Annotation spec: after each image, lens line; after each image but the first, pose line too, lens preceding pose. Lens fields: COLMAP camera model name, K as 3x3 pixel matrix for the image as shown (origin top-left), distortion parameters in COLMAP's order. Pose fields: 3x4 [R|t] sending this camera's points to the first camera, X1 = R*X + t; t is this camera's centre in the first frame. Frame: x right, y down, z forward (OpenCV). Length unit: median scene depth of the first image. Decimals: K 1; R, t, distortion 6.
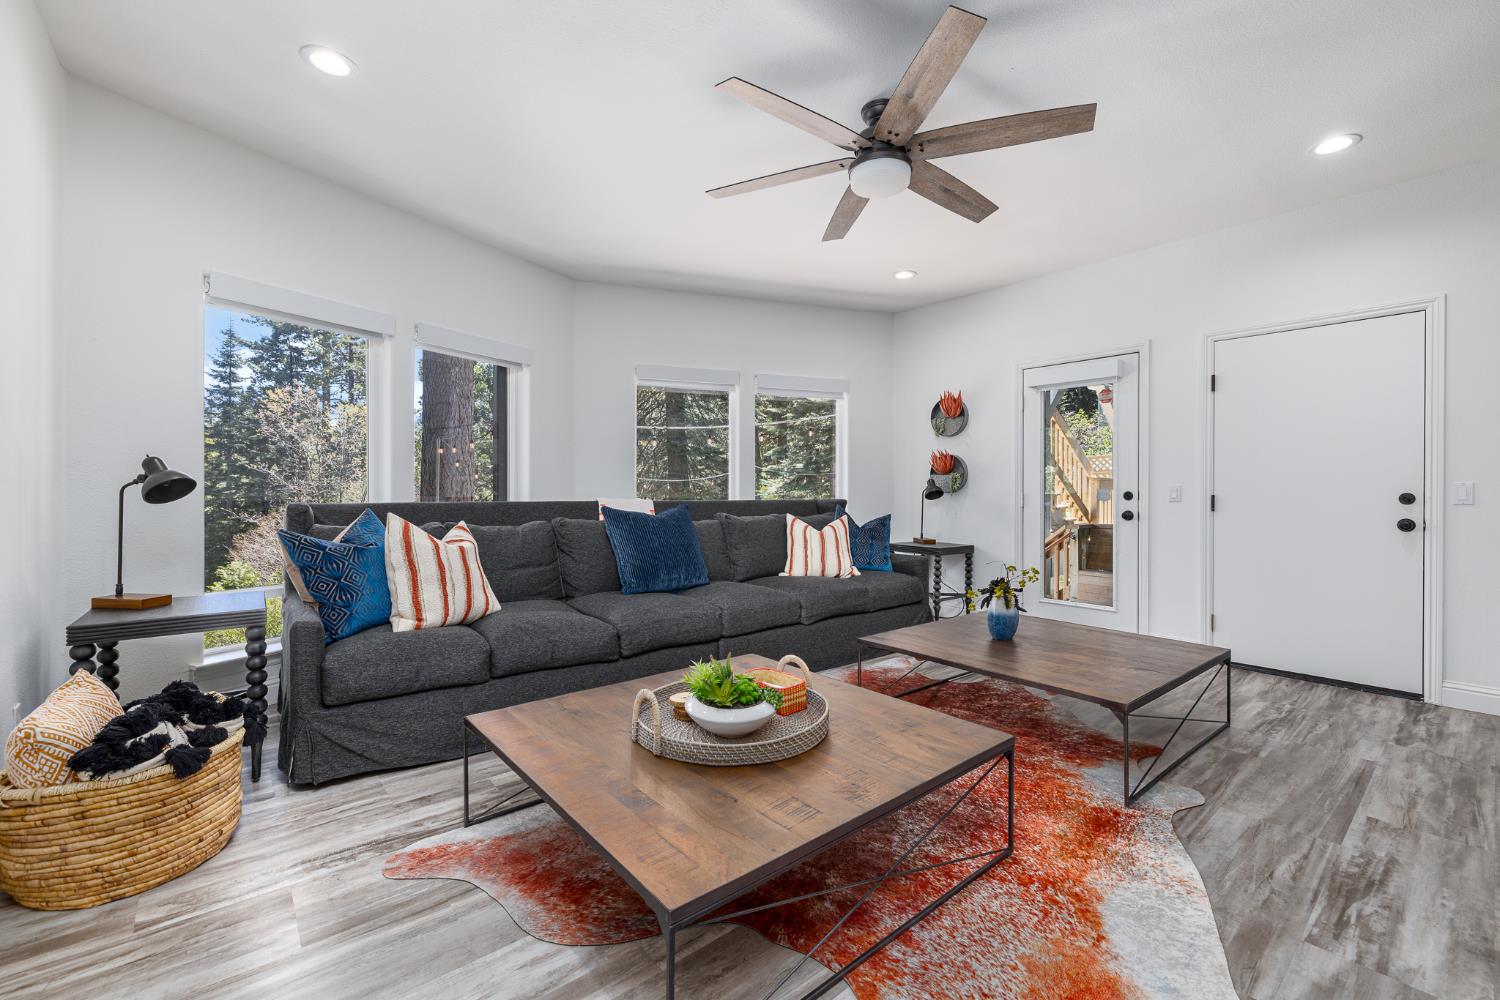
lens RADIAL K [[638.1, 0, 747.2], [0, 638.1, 493.2], [0, 0, 1]] dist [0.000773, 0.000656]
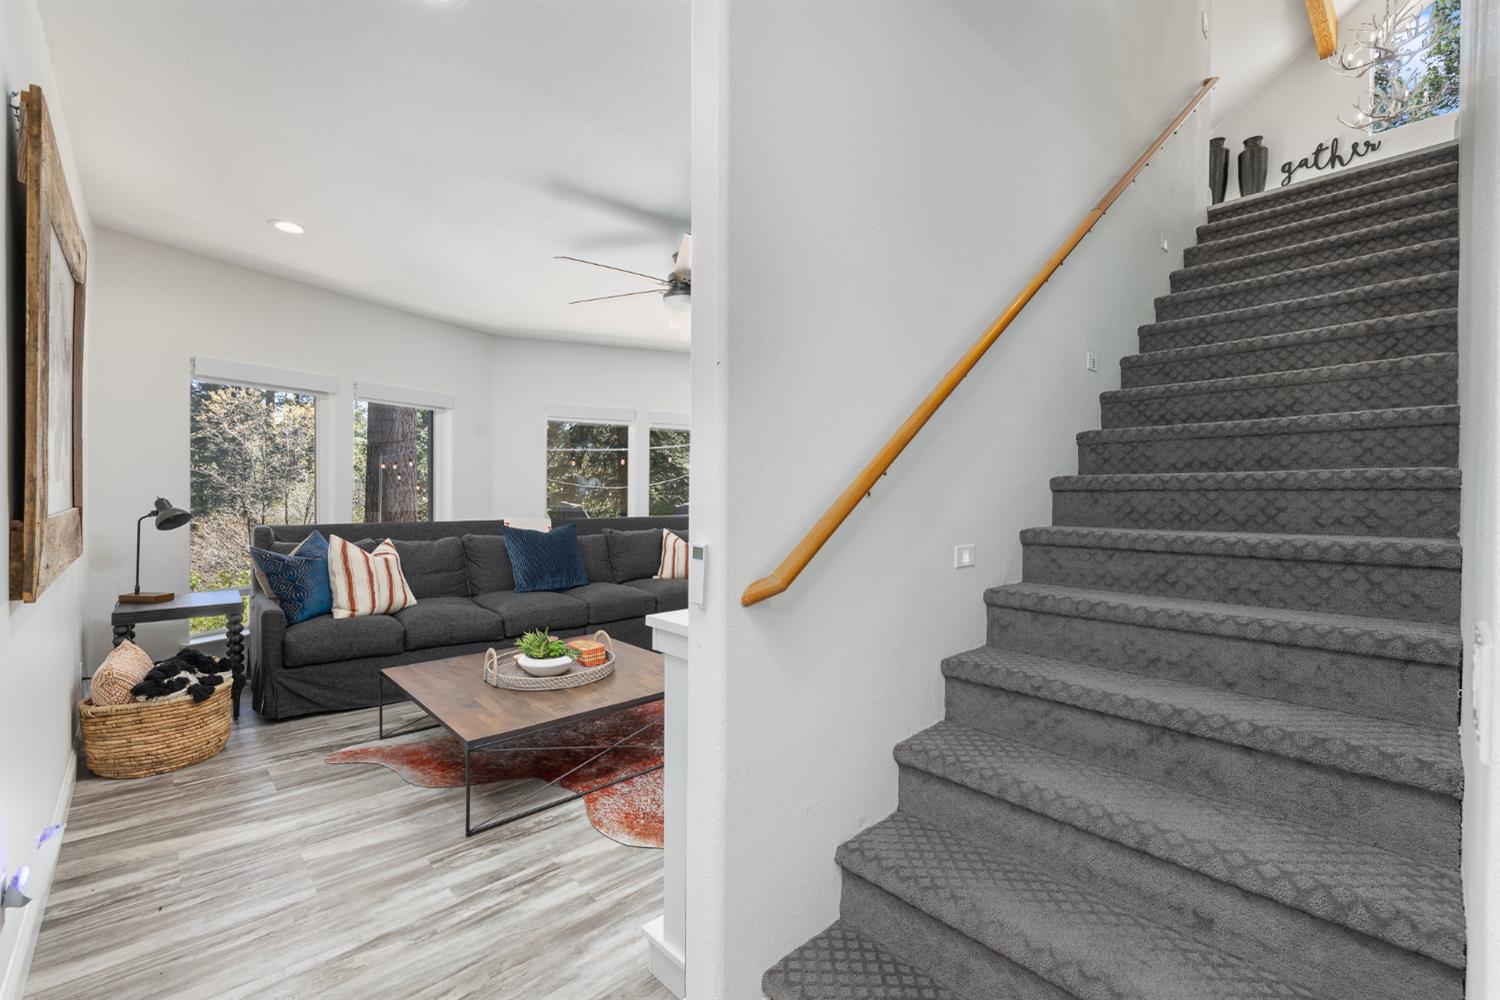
lens RADIAL K [[638.1, 0, 753.1], [0, 638.1, 497.9], [0, 0, 1]] dist [0.000773, 0.000656]
pose [[0.997789, 0.007165, 0.066067, 0.302718], [-0.007543, 0.999957, 0.005471, -0.072144], [-0.066024, -0.005957, 0.997800, -0.516495]]
